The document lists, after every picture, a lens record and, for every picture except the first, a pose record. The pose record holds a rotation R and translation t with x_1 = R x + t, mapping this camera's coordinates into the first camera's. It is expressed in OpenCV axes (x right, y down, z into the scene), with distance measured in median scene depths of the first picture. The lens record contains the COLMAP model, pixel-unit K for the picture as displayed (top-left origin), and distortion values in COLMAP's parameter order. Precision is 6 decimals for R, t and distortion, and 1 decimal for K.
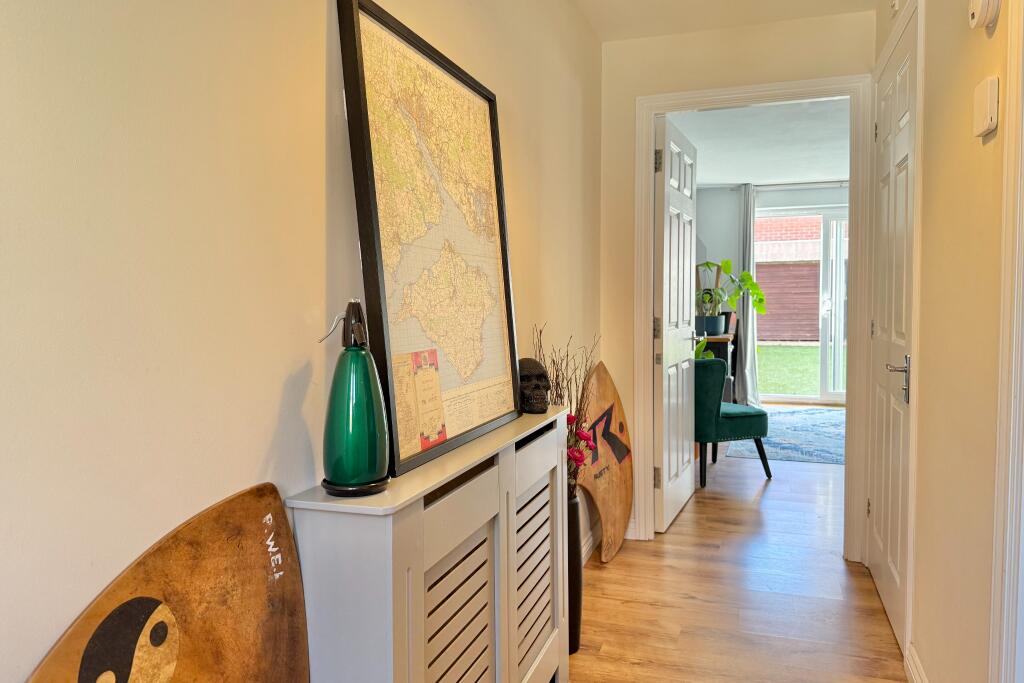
lens RADIAL K [[721.5, 0, 513.8], [0, 721.5, 338.9], [0, 0, 1]] dist [0.057274, 0.000226]
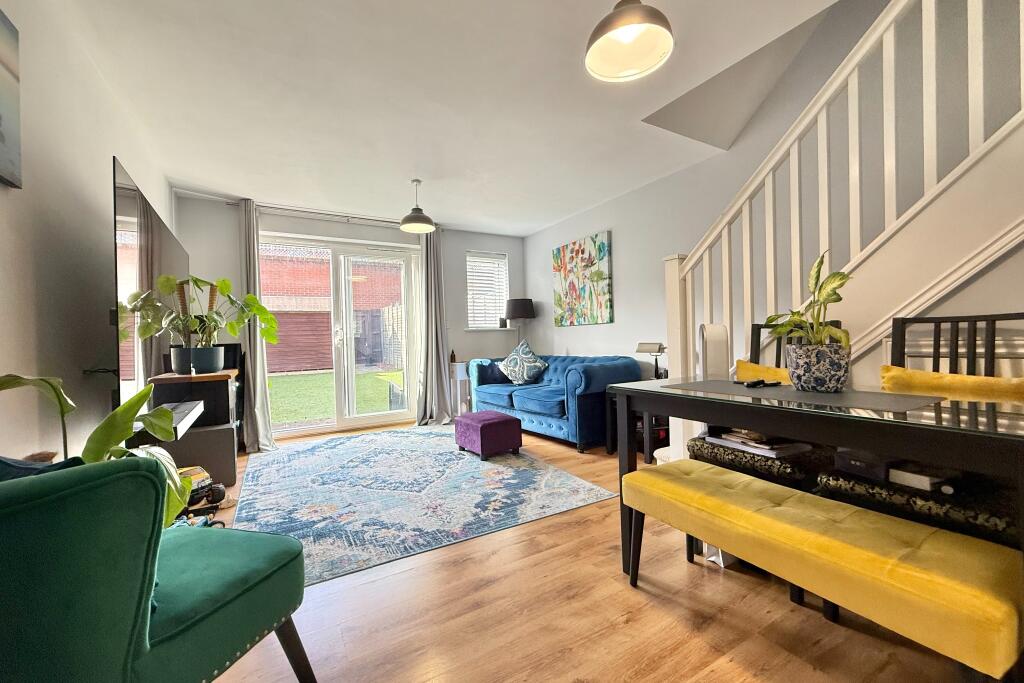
lens RADIAL K [[419.2, 0, 513.3], [0, 419.2, 341.0], [0, 0, 1]] dist [0.001670, 0.000141]
pose [[0.655855, -0.014669, 0.754744, 0.143585], [0.062004, 0.997480, -0.034493, -0.002311], [-0.752336, 0.069419, 0.655111, 0.431685]]
